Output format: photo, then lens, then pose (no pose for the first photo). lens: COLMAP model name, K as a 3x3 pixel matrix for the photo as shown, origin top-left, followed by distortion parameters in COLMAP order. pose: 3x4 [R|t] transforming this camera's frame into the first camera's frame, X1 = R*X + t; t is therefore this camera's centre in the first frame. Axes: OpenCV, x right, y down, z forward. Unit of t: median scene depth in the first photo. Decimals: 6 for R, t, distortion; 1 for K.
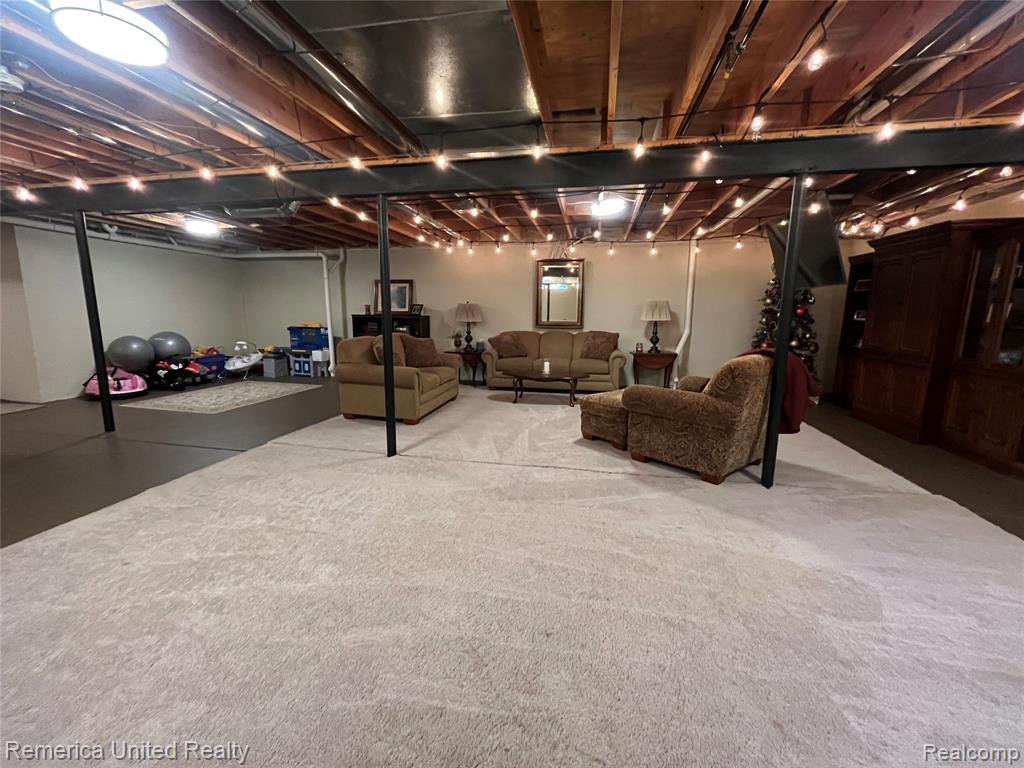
lens RADIAL K [[416.9, 0, 514.0], [0, 416.9, 385.1], [0, 0, 1]] dist [-0.003649, -0.000129]
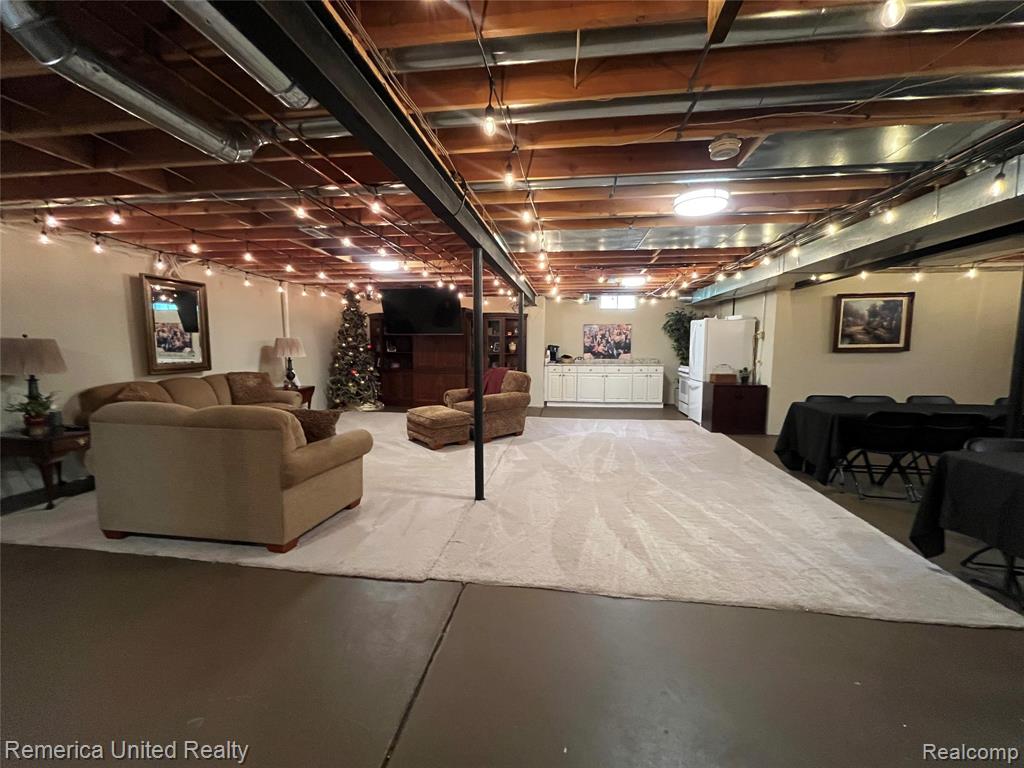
lens RADIAL K [[416.9, 0, 514.0], [0, 416.9, 385.1], [0, 0, 1]] dist [-0.003649, -0.000129]
pose [[-0.065383, -0.105762, 0.992240, -1.178090], [0.165066, 0.979522, 0.115283, -0.188147], [-0.984113, 0.171322, -0.046586, 0.850342]]
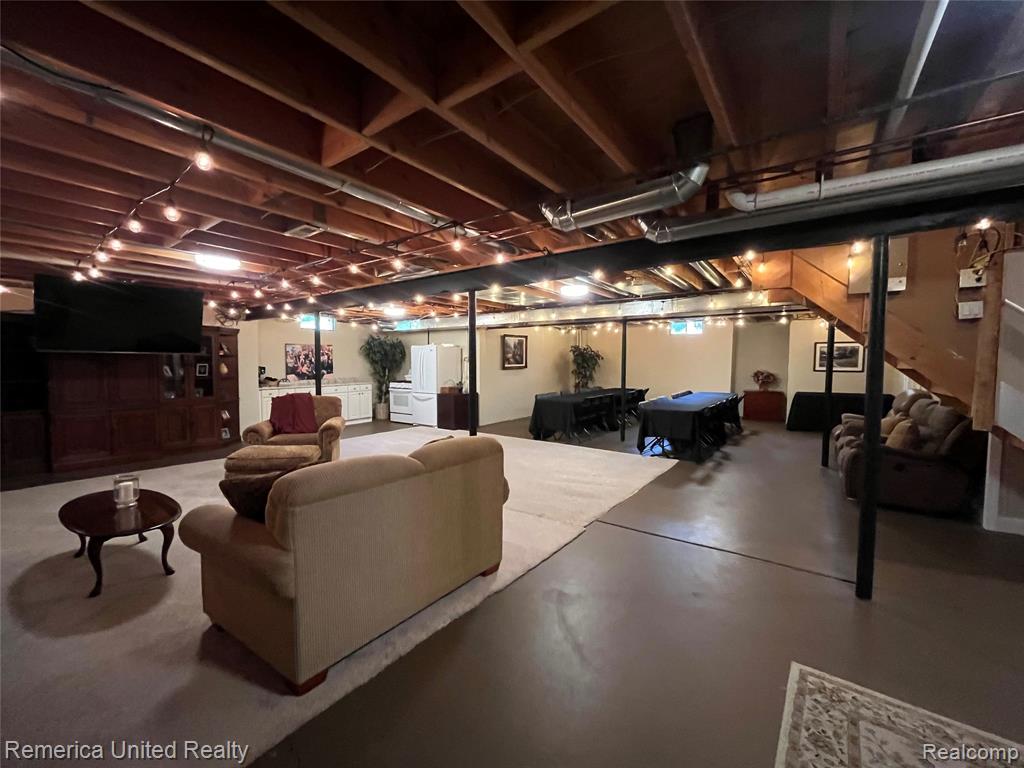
lens RADIAL K [[416.9, 0, 514.0], [0, 416.9, 385.1], [0, 0, 1]] dist [-0.003649, -0.000129]
pose [[-0.907968, -0.033816, 0.417673, -0.830376], [0.060615, 0.975656, 0.210761, -0.365336], [-0.414632, 0.216682, -0.883815, 1.788350]]
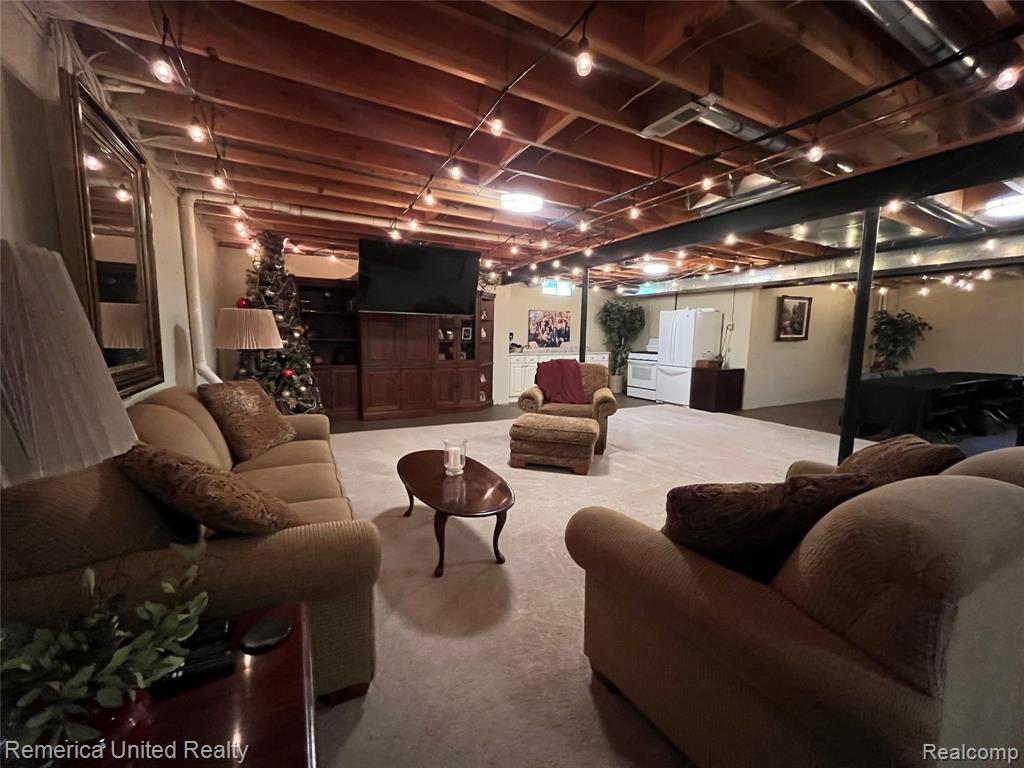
lens RADIAL K [[416.9, 0, 514.0], [0, 416.9, 385.1], [0, 0, 1]] dist [-0.003649, -0.000129]
pose [[-0.640978, -0.109353, 0.759730, -0.444769], [0.108841, 0.966848, 0.230993, -0.319413], [-0.759803, 0.230751, -0.607827, 1.765693]]
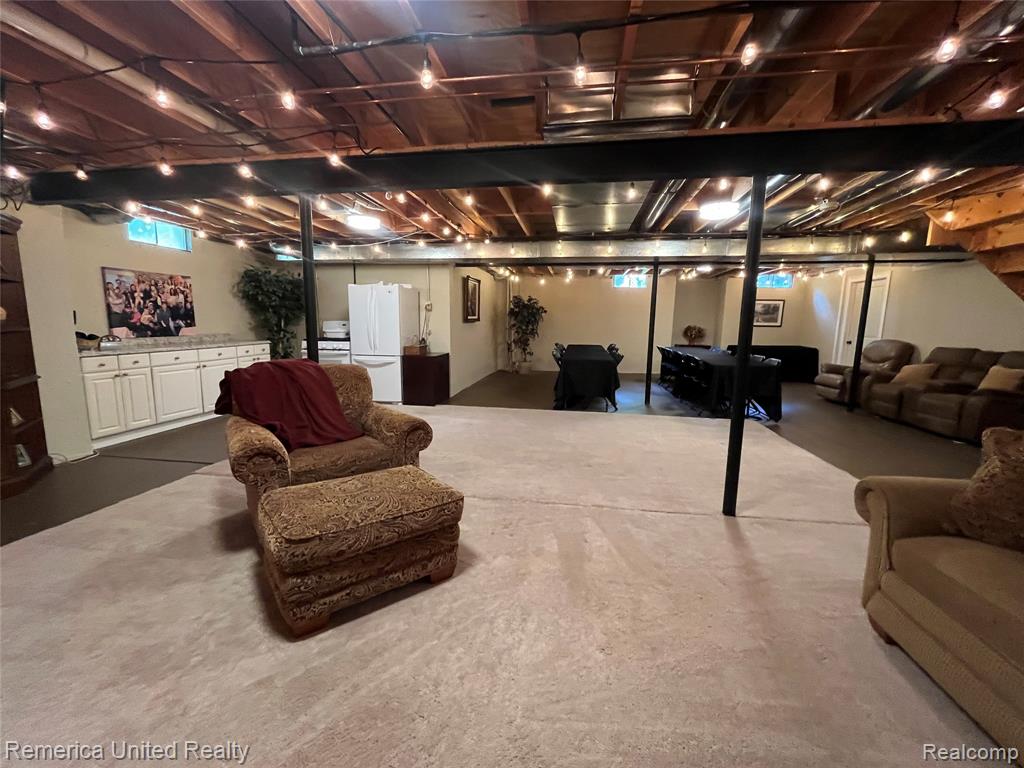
lens RADIAL K [[416.9, 0, 514.0], [0, 416.9, 385.1], [0, 0, 1]] dist [-0.003649, -0.000129]
pose [[-0.998888, -0.013310, -0.045234, 0.124789], [-0.026777, 0.949756, 0.311842, -0.265133], [0.038810, 0.312707, -0.949057, 1.515326]]
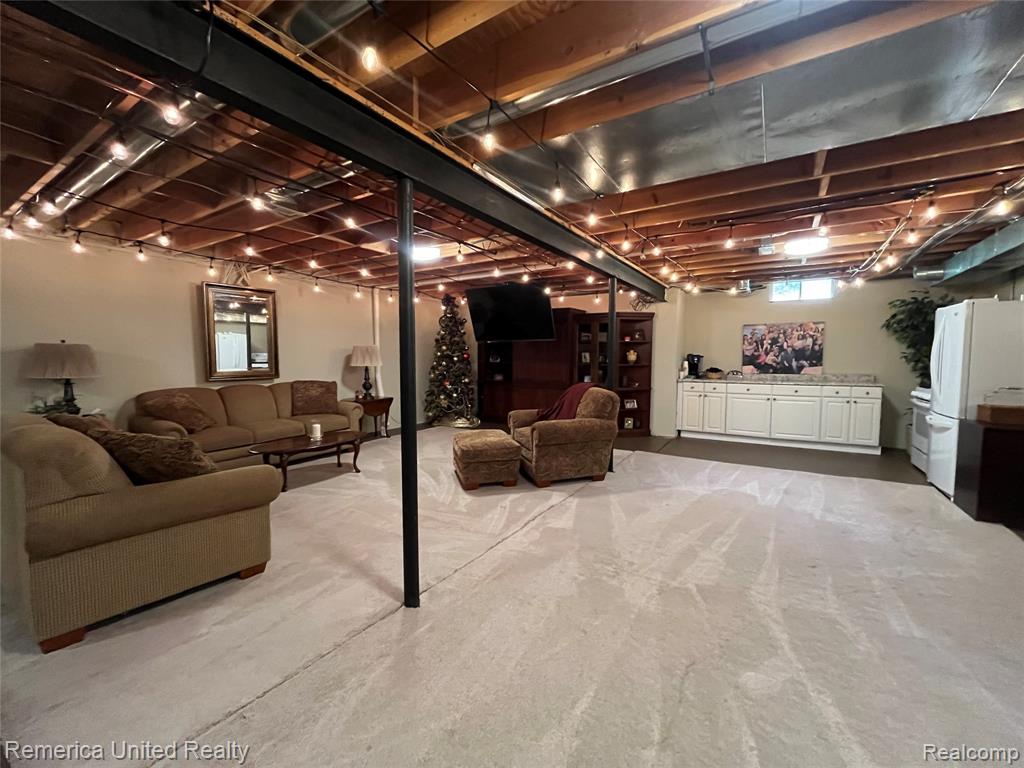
lens RADIAL K [[416.9, 0, 514.0], [0, 416.9, 385.1], [0, 0, 1]] dist [-0.003649, -0.000129]
pose [[0.359467, -0.071033, 0.930450, -0.719963], [0.157829, 0.987361, 0.014403, -0.117199], [-0.919714, 0.141675, 0.366135, 0.556621]]
